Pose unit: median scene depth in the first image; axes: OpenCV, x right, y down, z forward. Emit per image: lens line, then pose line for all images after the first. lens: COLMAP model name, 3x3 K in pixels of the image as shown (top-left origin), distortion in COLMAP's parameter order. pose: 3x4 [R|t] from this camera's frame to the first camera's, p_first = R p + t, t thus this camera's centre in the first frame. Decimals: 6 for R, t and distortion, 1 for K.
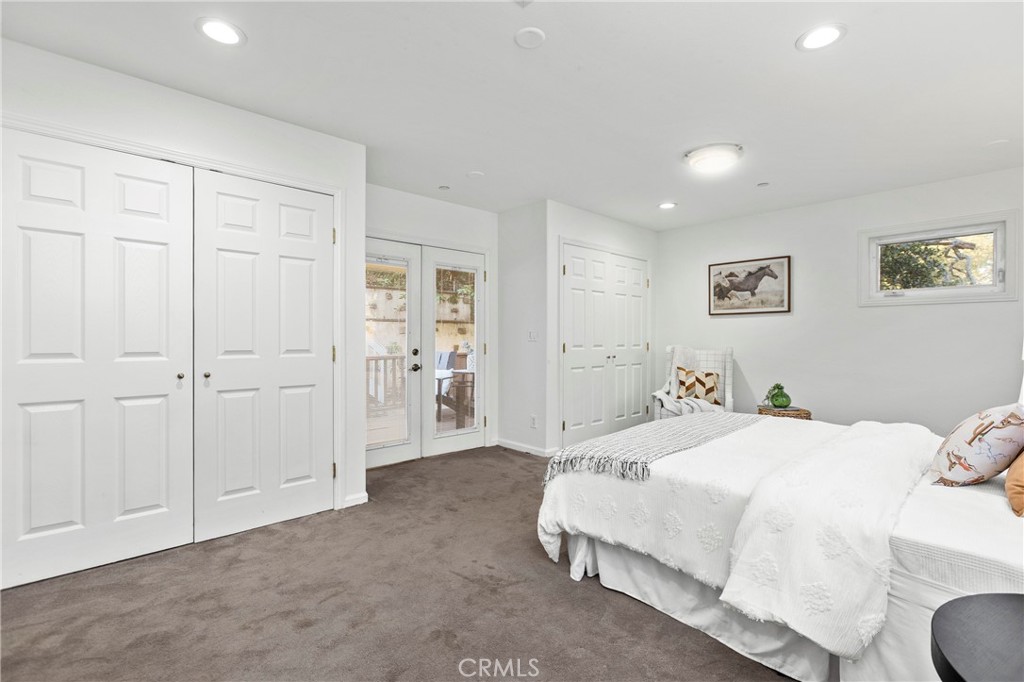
lens RADIAL K [[470.1, 0, 512.0], [0, 470.1, 341.0], [0, 0, 1]] dist [-0.019229, -0.000100]
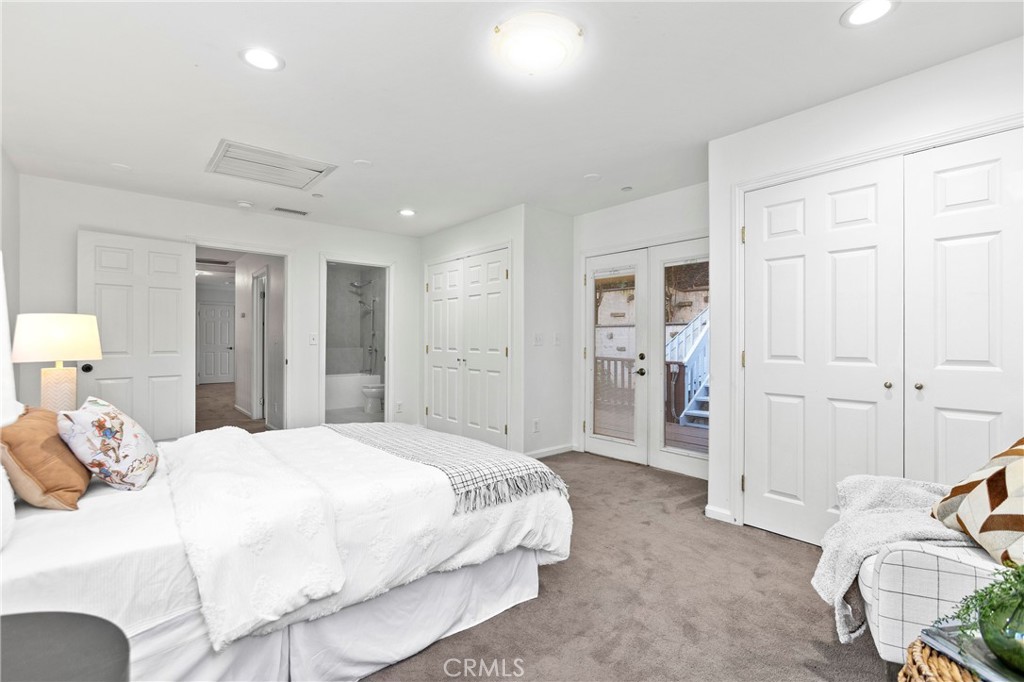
lens RADIAL K [[493.0, 0, 512.0], [0, 493.0, 341.0], [0, 0, 1]] dist [0.000968, 0.000256]
pose [[-0.084819, -0.002190, -0.996394, 0.537863], [-0.012297, 0.999924, -0.001150, -0.002898], [0.996320, 0.012155, -0.084840, 0.508939]]
